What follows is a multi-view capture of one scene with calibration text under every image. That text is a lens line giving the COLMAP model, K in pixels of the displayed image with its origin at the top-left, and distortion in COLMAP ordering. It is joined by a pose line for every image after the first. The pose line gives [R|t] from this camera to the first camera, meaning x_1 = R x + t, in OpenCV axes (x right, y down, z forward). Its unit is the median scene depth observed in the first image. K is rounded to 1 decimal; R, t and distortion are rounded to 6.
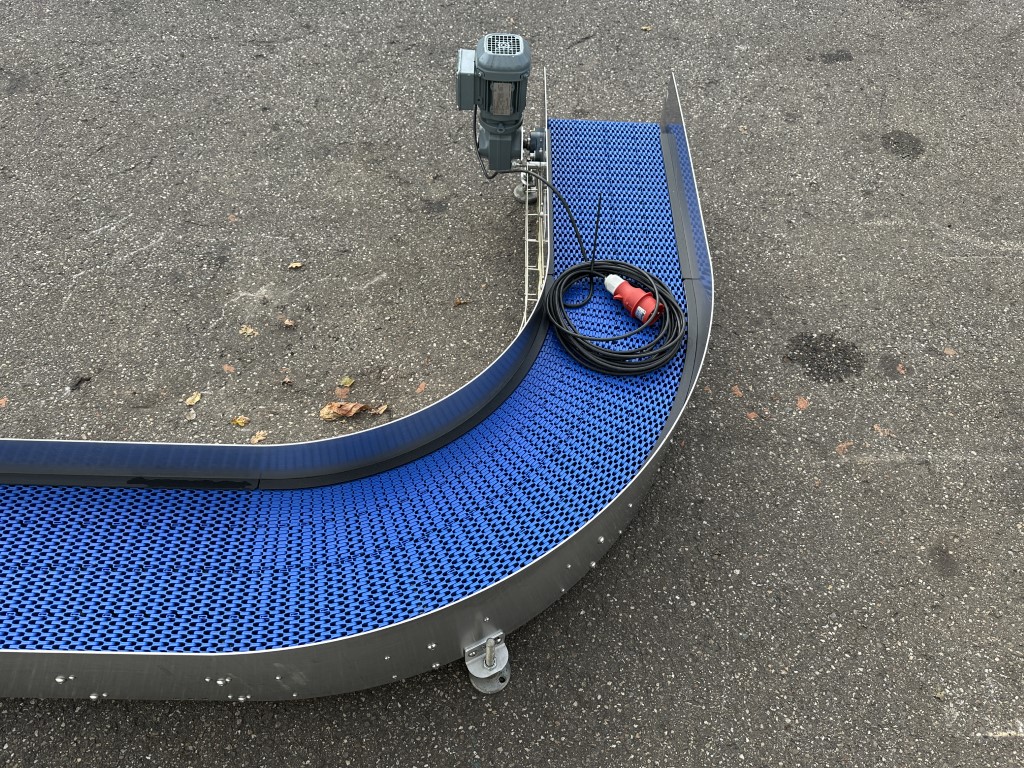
lens RADIAL K [[713.8, 0, 512.0], [0, 713.8, 384.0], [0, 0, 1]] dist [0.073383, -0.095693]
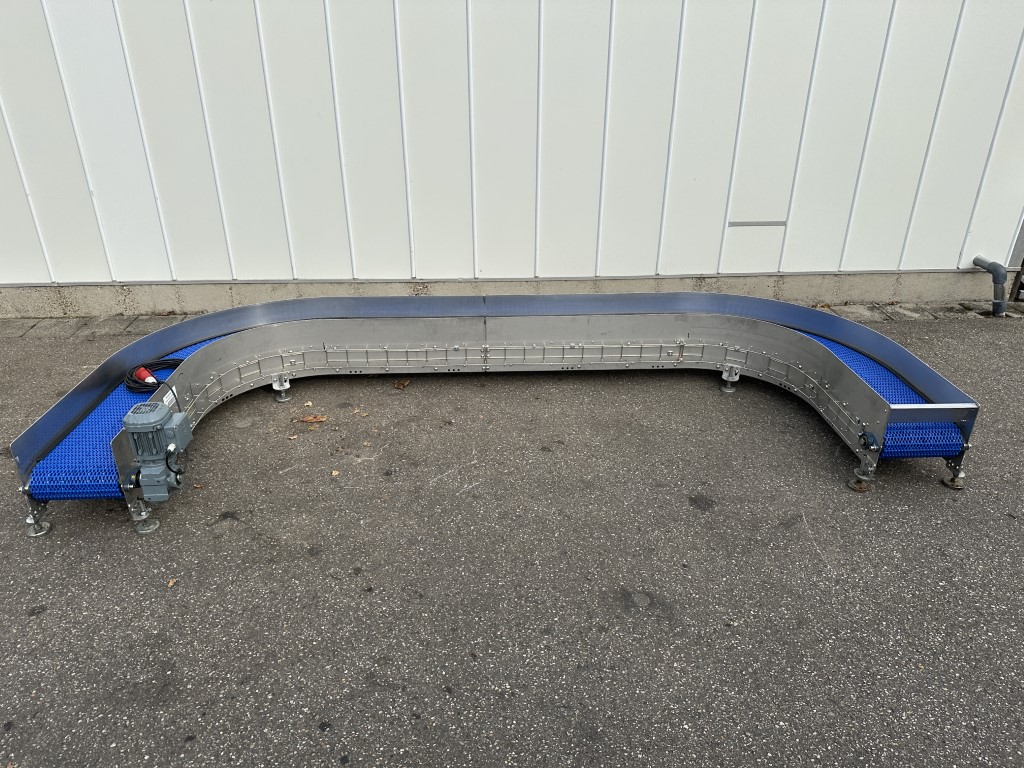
lens RADIAL K [[713.8, 0, 512.0], [0, 713.8, 384.0], [0, 0, 1]] dist [0.073383, -0.095693]
pose [[-0.998177, -0.009656, -0.059572, -0.596557], [-0.060348, 0.154586, 0.986135, -1.779372], [-0.000313, 0.987932, -0.154887, 1.092337]]
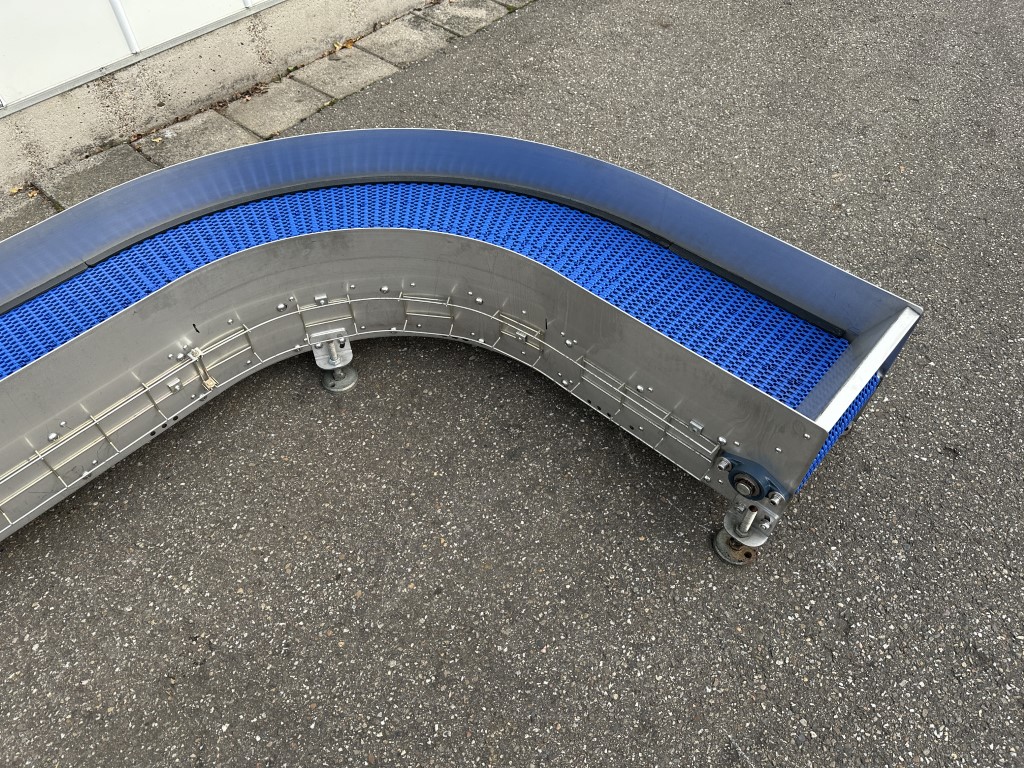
lens RADIAL K [[730.8, 0, 508.7], [0, 730.8, 367.8], [0, 0, 1]] dist [0.002144, 0.000720]
pose [[-0.669834, 0.551354, -0.497324, -1.005685], [-0.614953, -0.036576, 0.787715, -0.706559], [0.416120, 0.833469, 0.363557, 0.559343]]
